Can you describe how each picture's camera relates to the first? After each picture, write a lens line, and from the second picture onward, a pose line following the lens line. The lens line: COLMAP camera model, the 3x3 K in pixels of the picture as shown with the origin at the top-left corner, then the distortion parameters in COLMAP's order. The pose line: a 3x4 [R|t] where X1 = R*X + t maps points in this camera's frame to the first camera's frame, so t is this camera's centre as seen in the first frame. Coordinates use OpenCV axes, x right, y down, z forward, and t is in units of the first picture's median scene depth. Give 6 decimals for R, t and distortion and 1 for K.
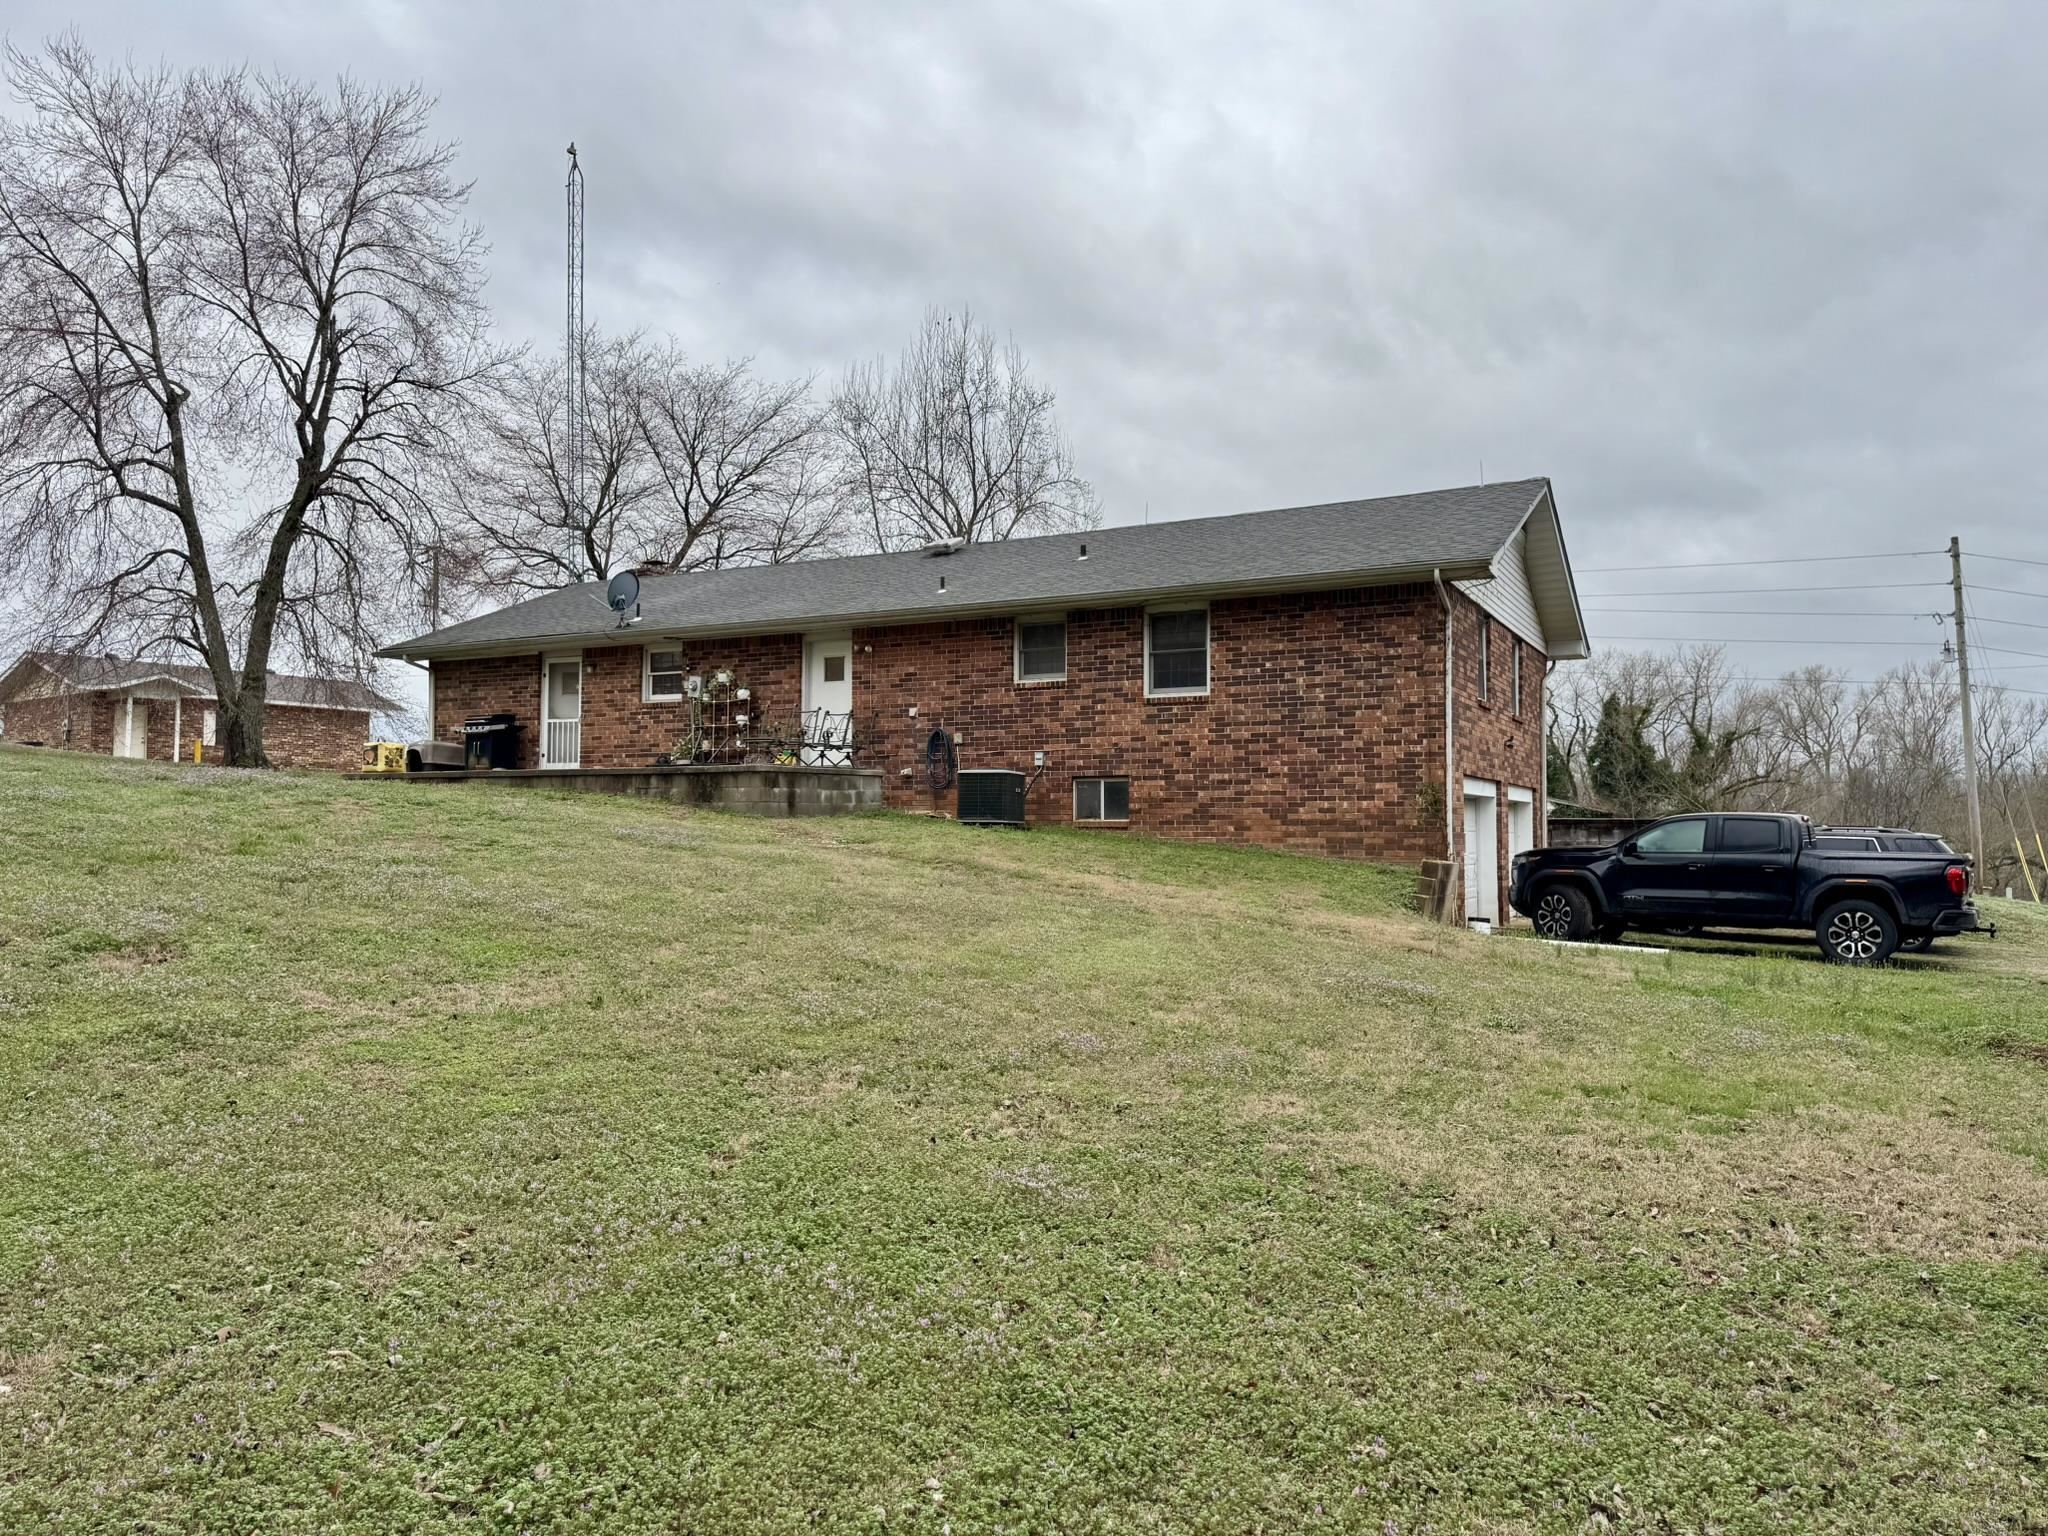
lens RADIAL K [[1438.6, 0, 1023.9], [0, 1438.6, 767.4], [0, 0, 1]] dist [0.064496, -0.005428]
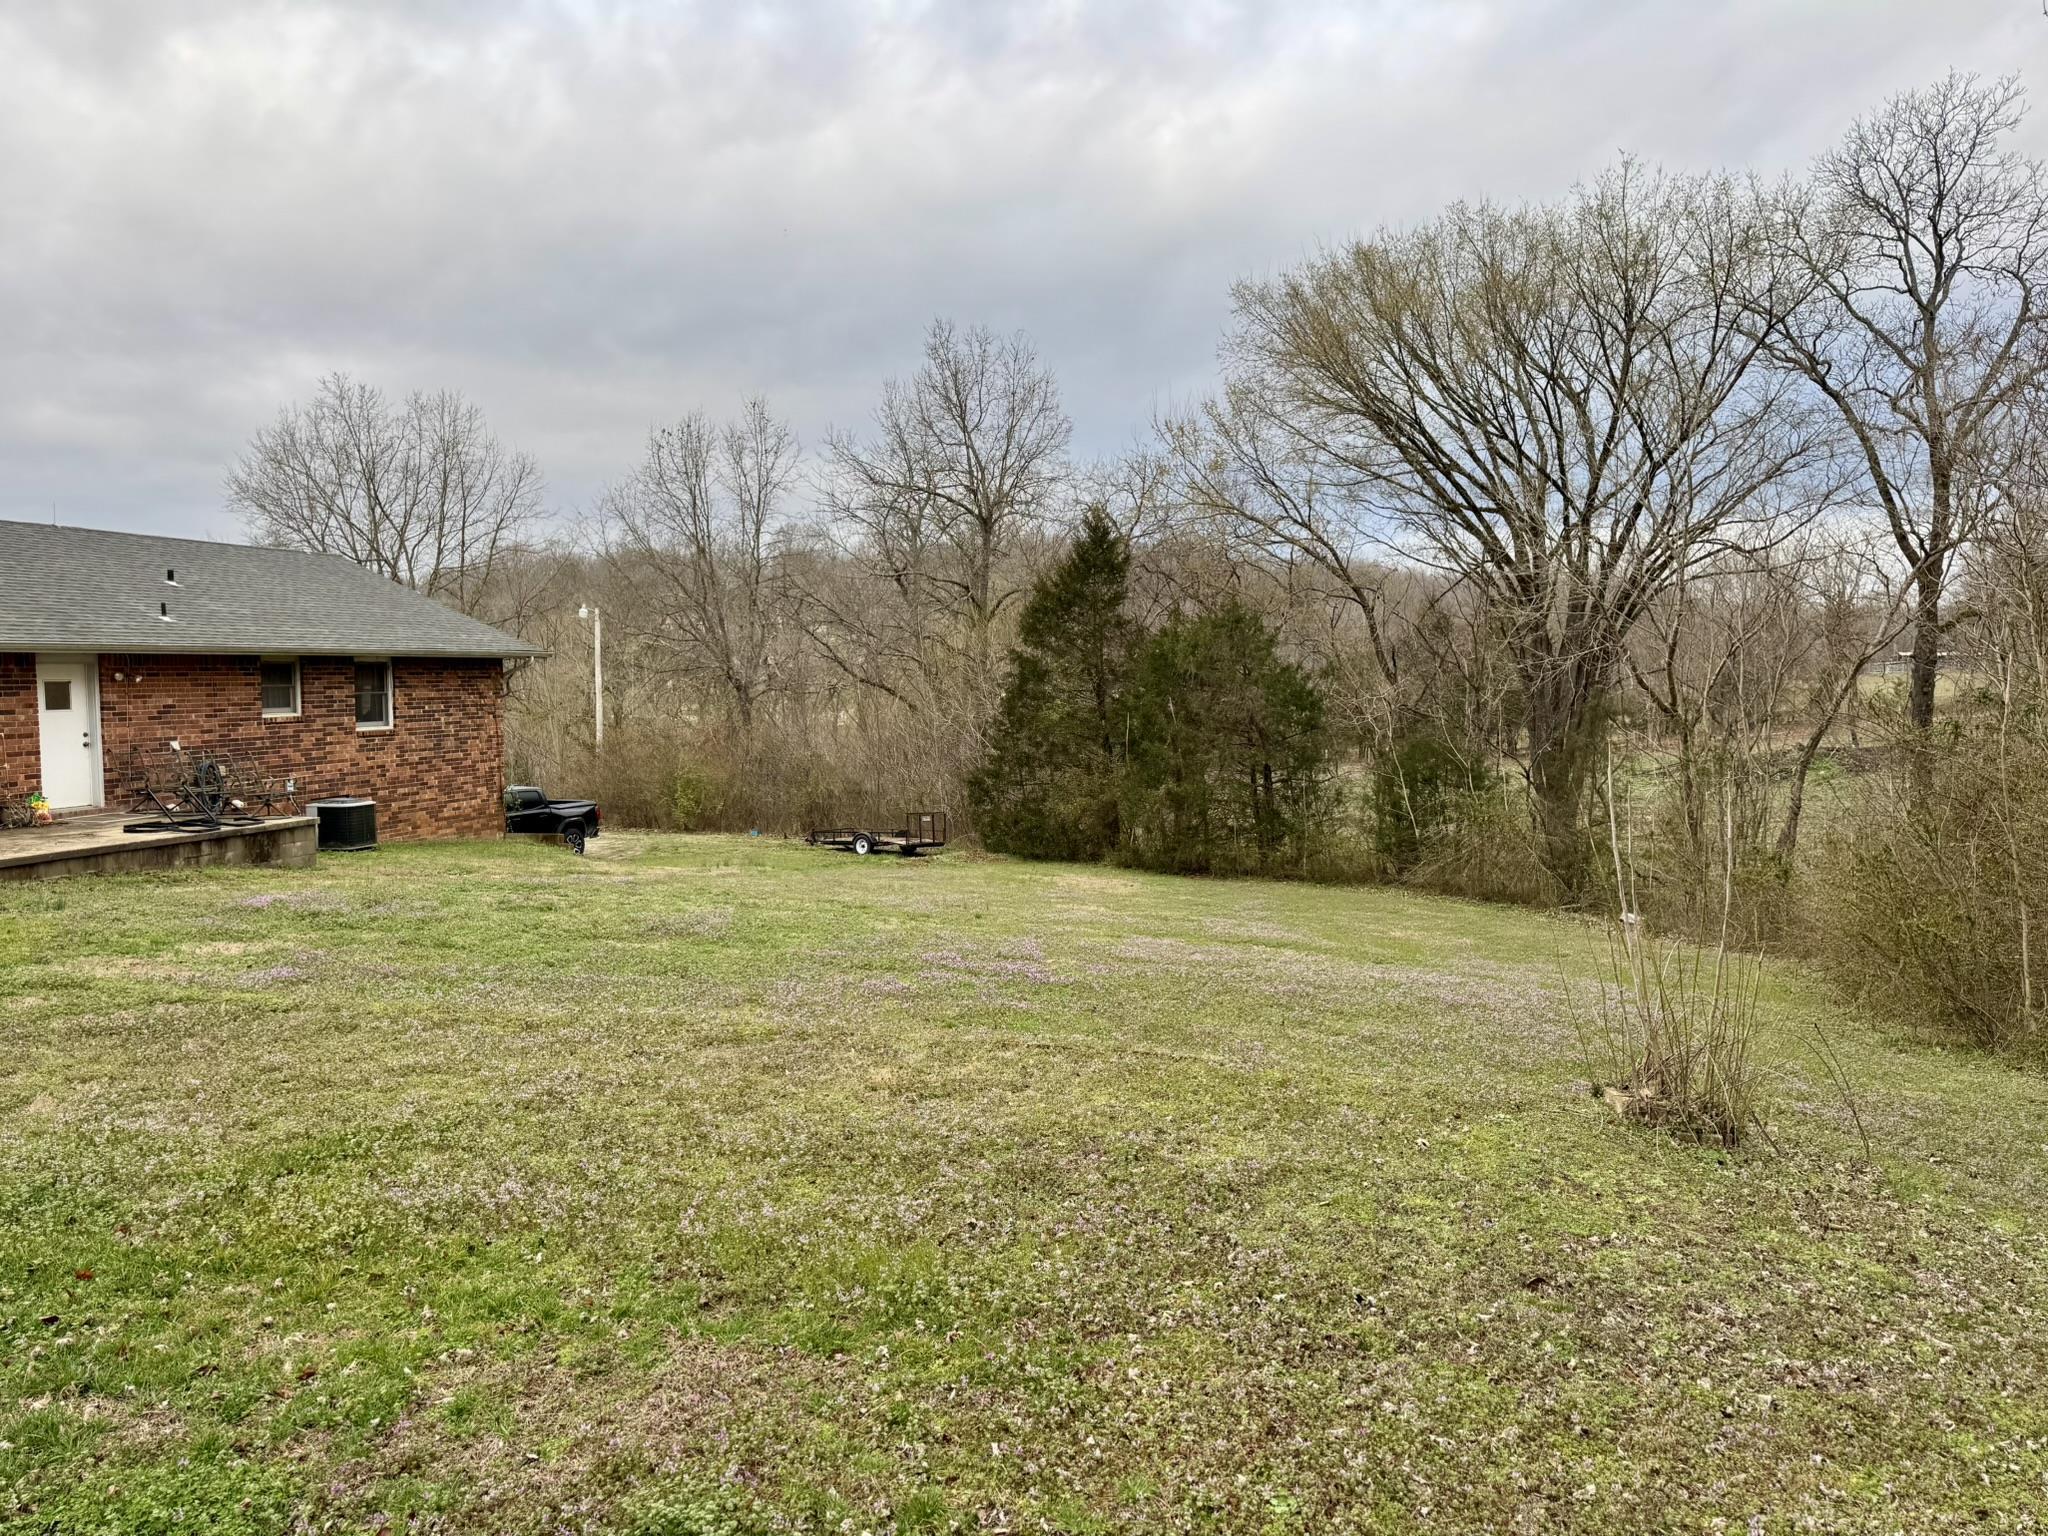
lens RADIAL K [[1438.6, 0, 1024.2], [0, 1438.6, 767.4], [0, 0, 1]] dist [0.064496, -0.005428]
pose [[-0.218498, -0.070202, 0.973309, -1.286156], [-0.050361, 0.996891, 0.060597, -0.124378], [-0.974537, -0.035777, -0.221354, 0.731383]]
